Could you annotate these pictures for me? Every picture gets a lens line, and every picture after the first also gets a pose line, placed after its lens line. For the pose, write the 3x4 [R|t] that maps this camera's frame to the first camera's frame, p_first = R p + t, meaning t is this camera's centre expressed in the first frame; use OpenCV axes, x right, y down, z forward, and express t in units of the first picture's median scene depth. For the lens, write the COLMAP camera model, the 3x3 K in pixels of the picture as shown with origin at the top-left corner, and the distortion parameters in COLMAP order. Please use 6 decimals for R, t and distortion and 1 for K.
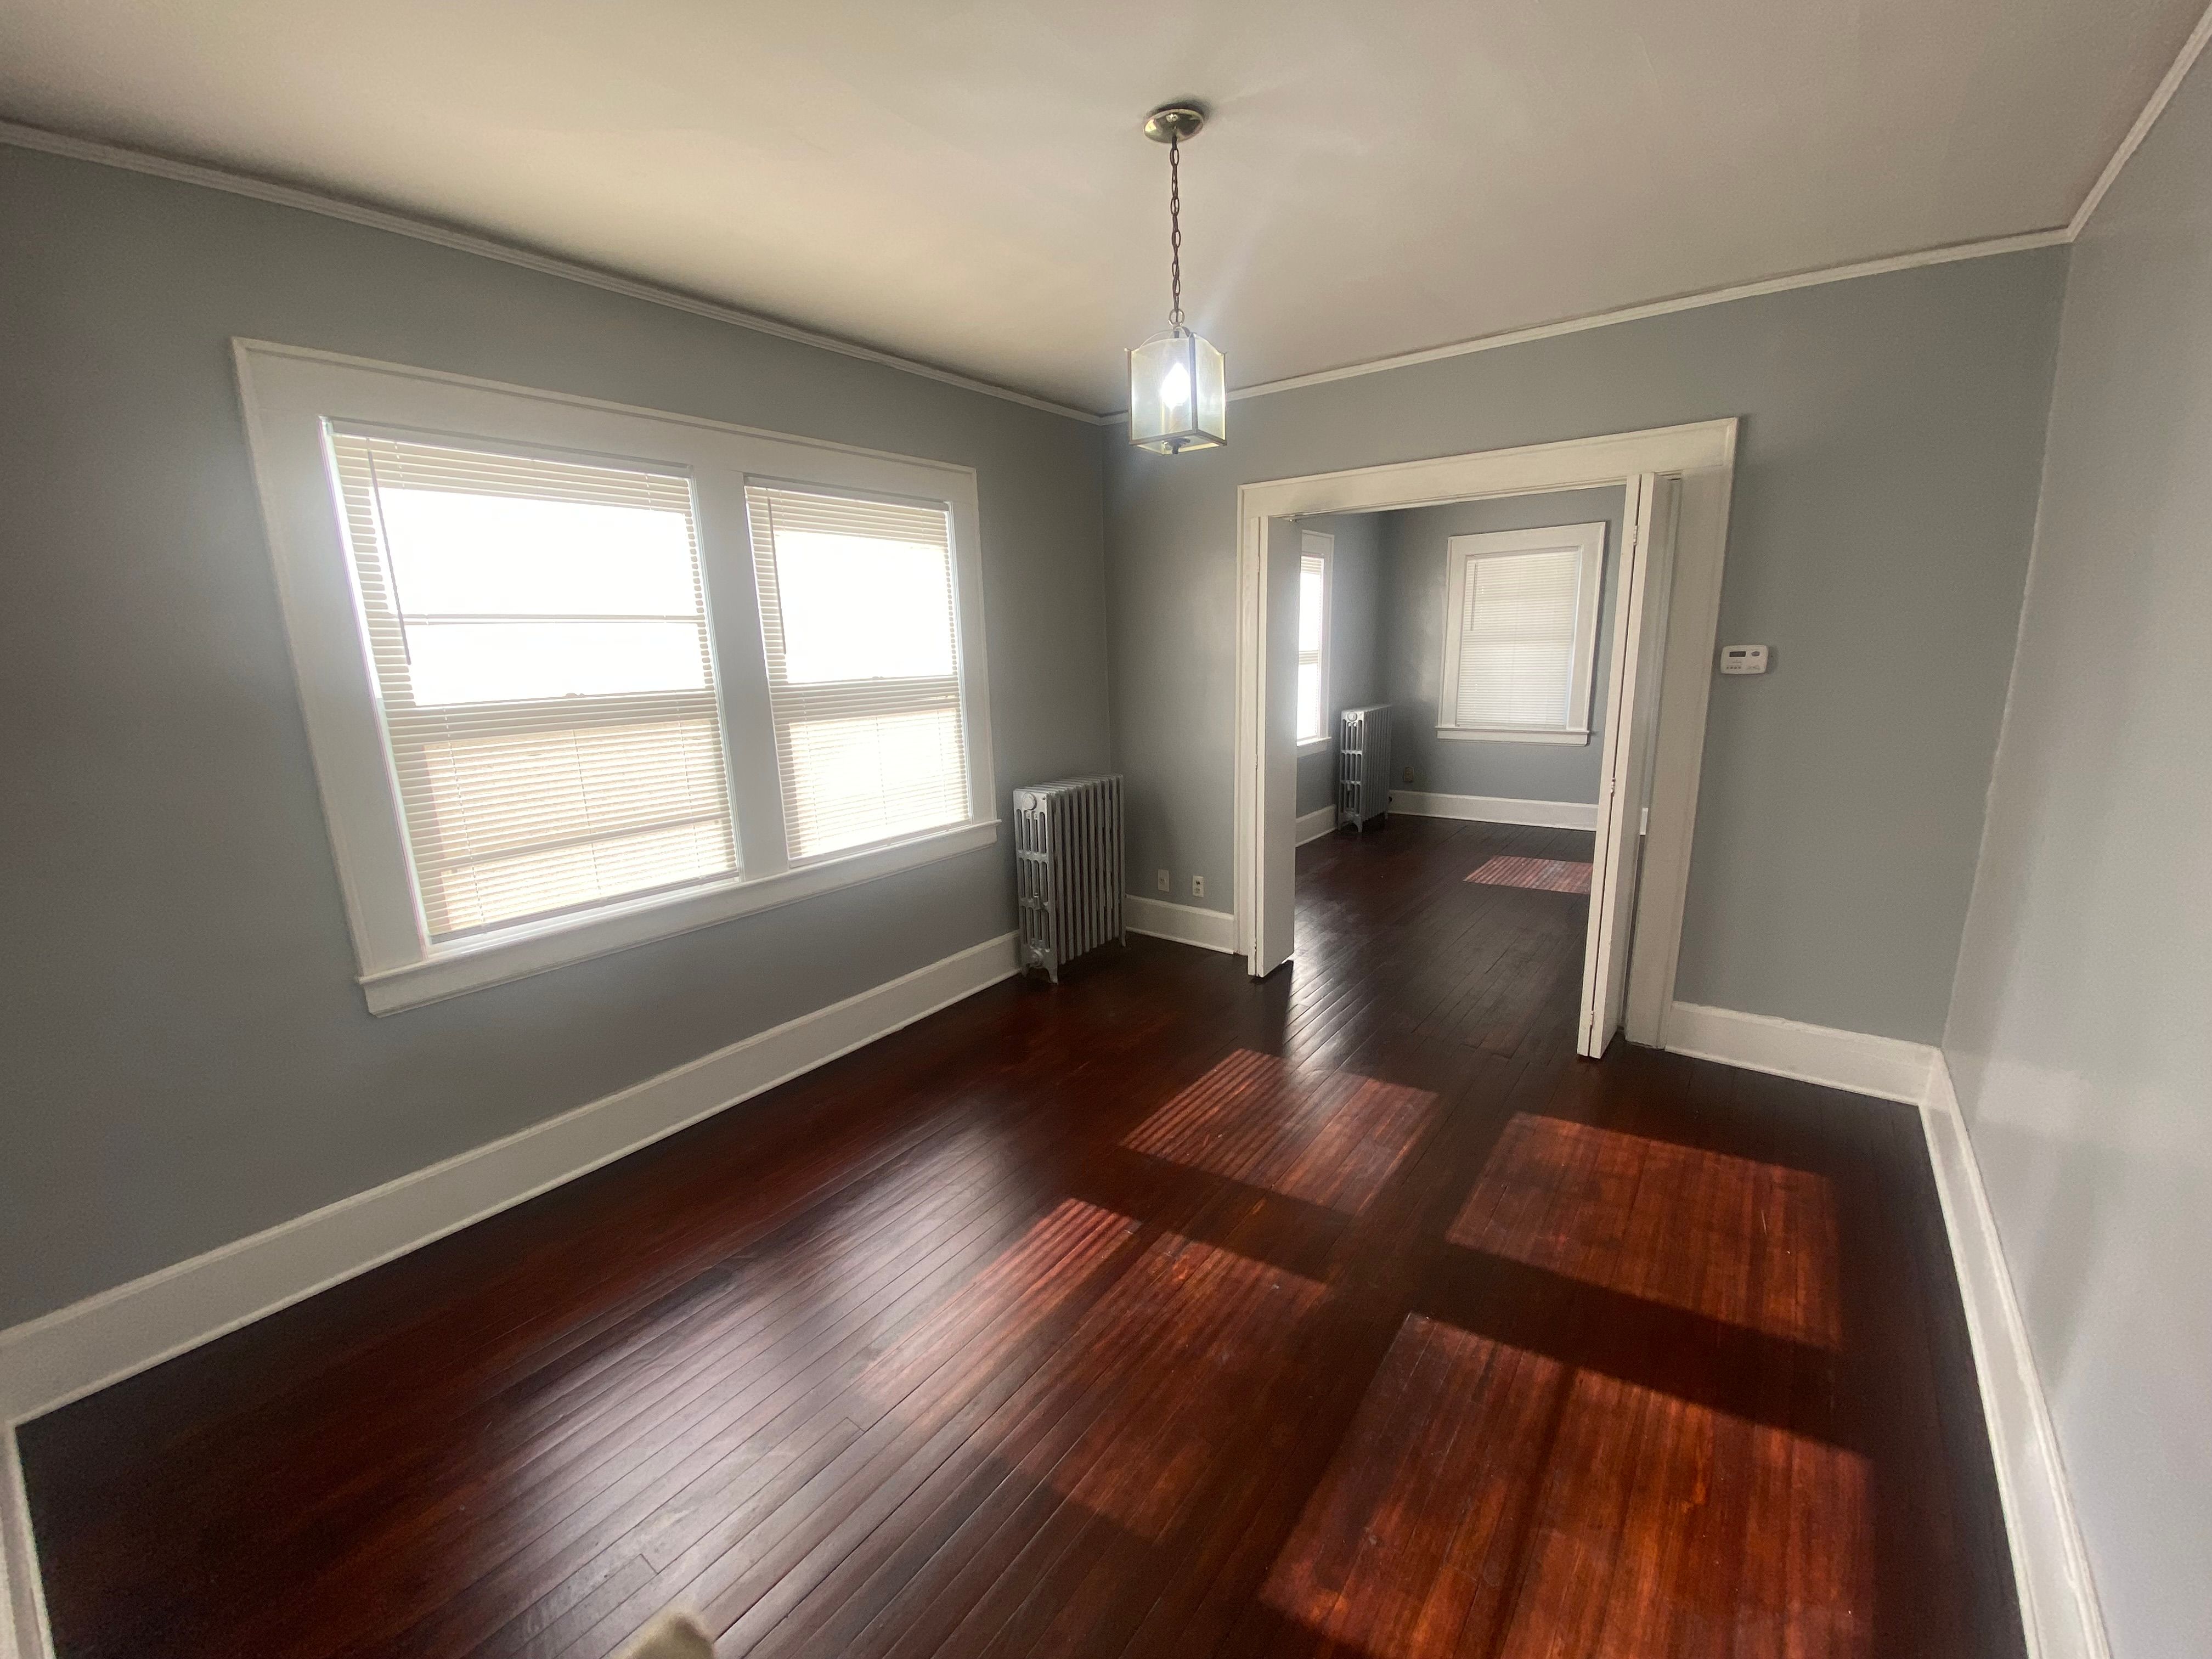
lens RADIAL K [[897.7, 0, 1102.8], [0, 897.7, 836.1], [0, 0, 1]] dist [0.009680, -0.008926]
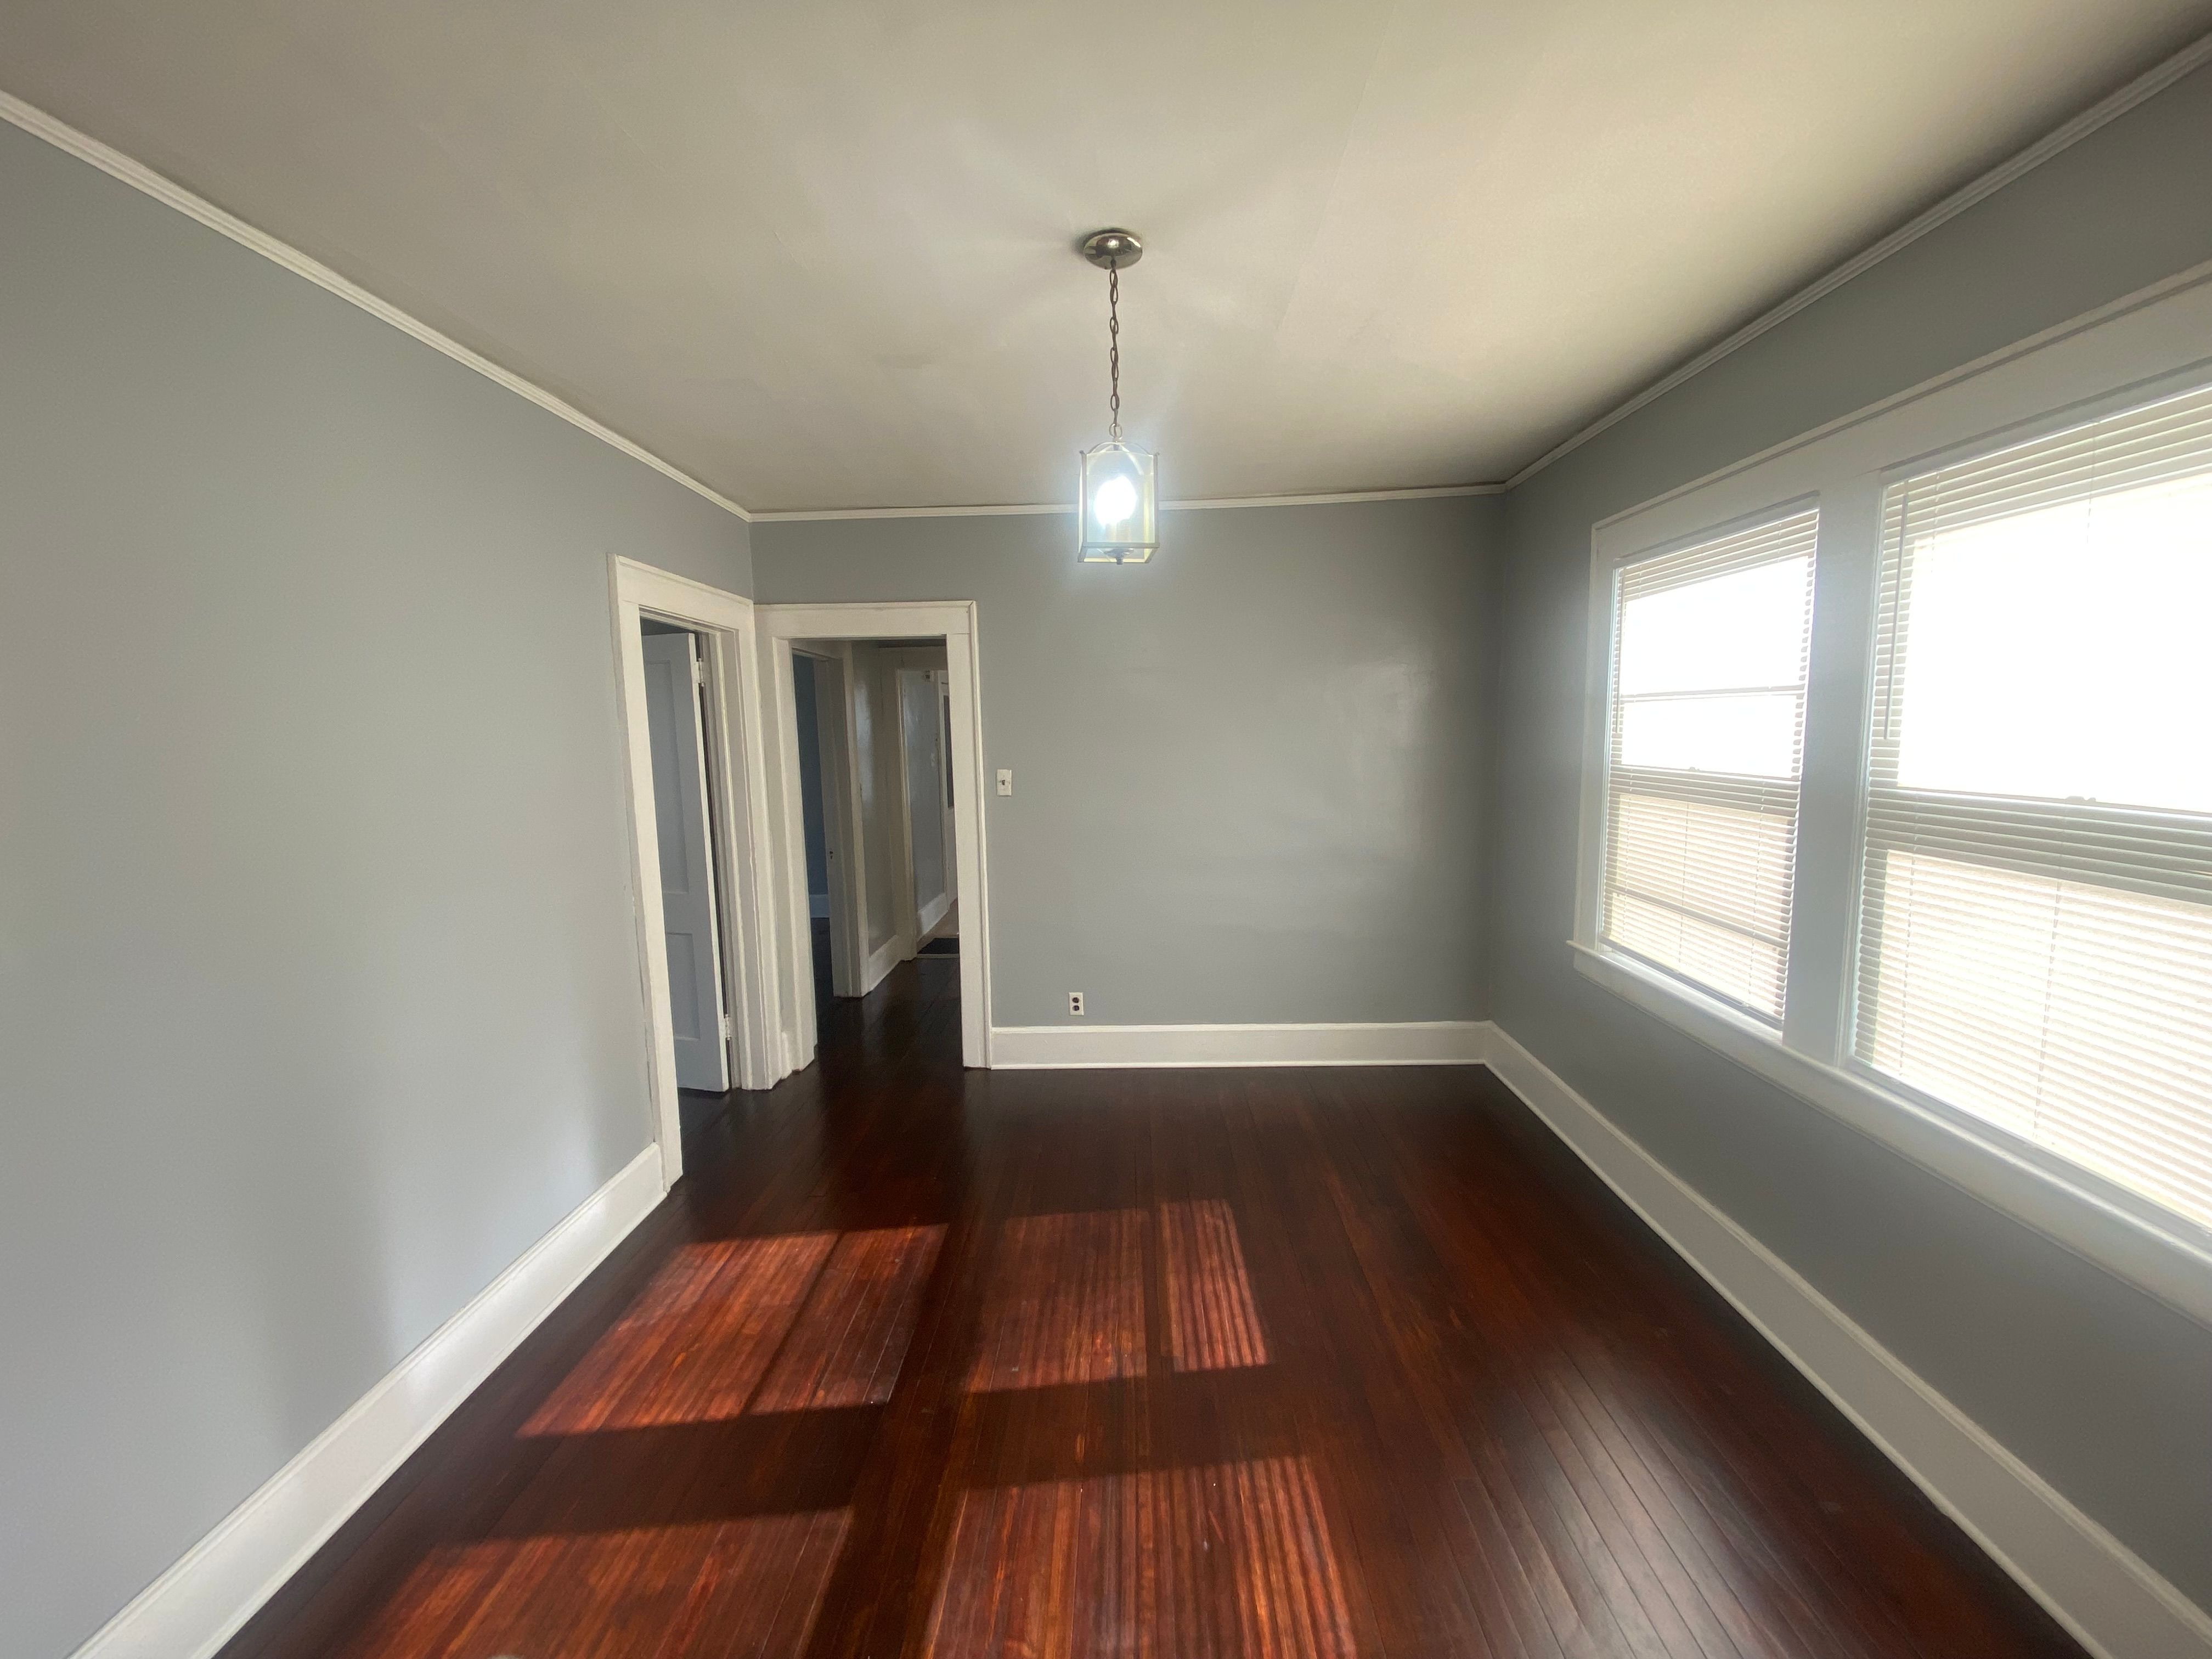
lens RADIAL K [[897.7, 0, 1089.8], [0, 897.7, 829.1], [0, 0, 1]] dist [0.009680, -0.008926]
pose [[-0.823258, 0.105834, -0.557715, 0.607958], [-0.082925, 0.949507, 0.302590, -0.386301], [0.561578, 0.295358, -0.772912, 1.605880]]
